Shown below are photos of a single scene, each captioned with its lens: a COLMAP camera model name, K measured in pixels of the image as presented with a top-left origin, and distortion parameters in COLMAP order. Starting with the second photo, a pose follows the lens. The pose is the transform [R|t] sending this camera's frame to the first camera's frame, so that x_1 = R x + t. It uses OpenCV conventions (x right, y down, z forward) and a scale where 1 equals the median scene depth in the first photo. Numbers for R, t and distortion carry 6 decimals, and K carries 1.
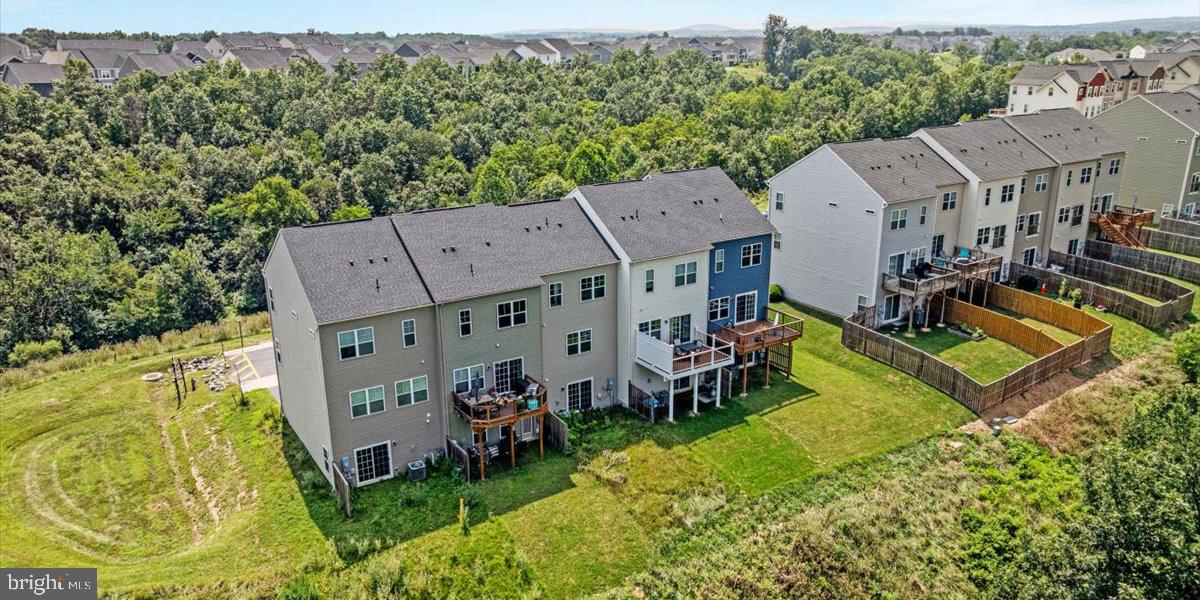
lens RADIAL K [[856.9, 0, 597.7], [0, 856.9, 296.6], [0, 0, 1]] dist [-0.040566, -0.001323]
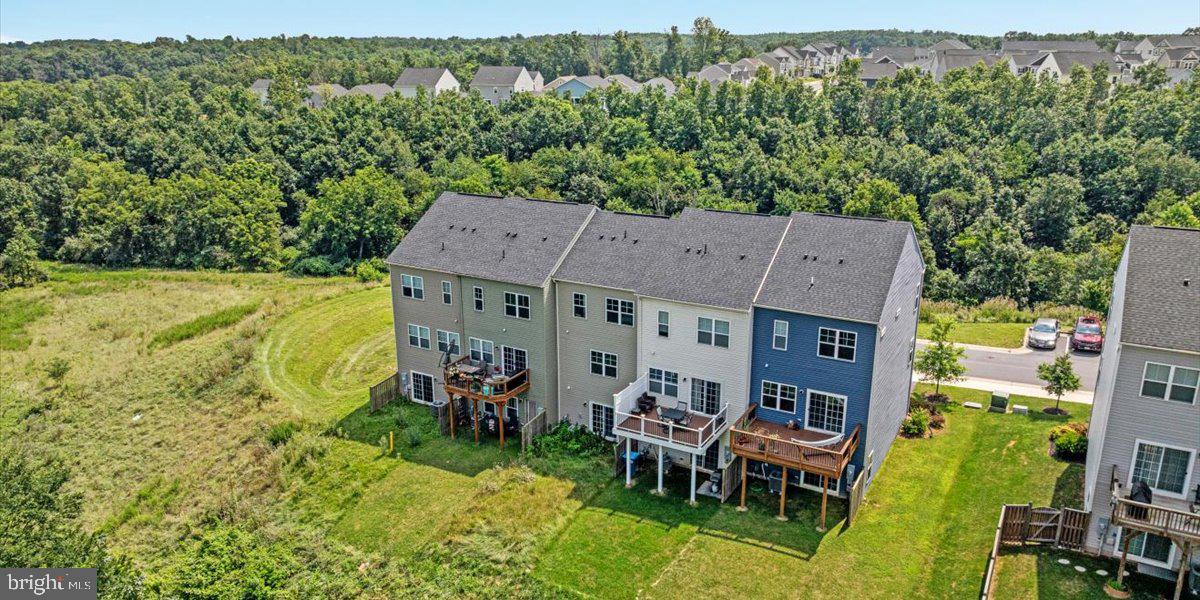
lens RADIAL K [[856.9, 0, 596.5], [0, 856.9, 303.3], [0, 0, 1]] dist [-0.040566, -0.001323]
pose [[0.449934, 0.262440, -0.853630, 0.776840], [-0.254924, 0.953820, 0.158876, -0.161269], [0.855905, 0.146127, 0.496058, 0.524499]]
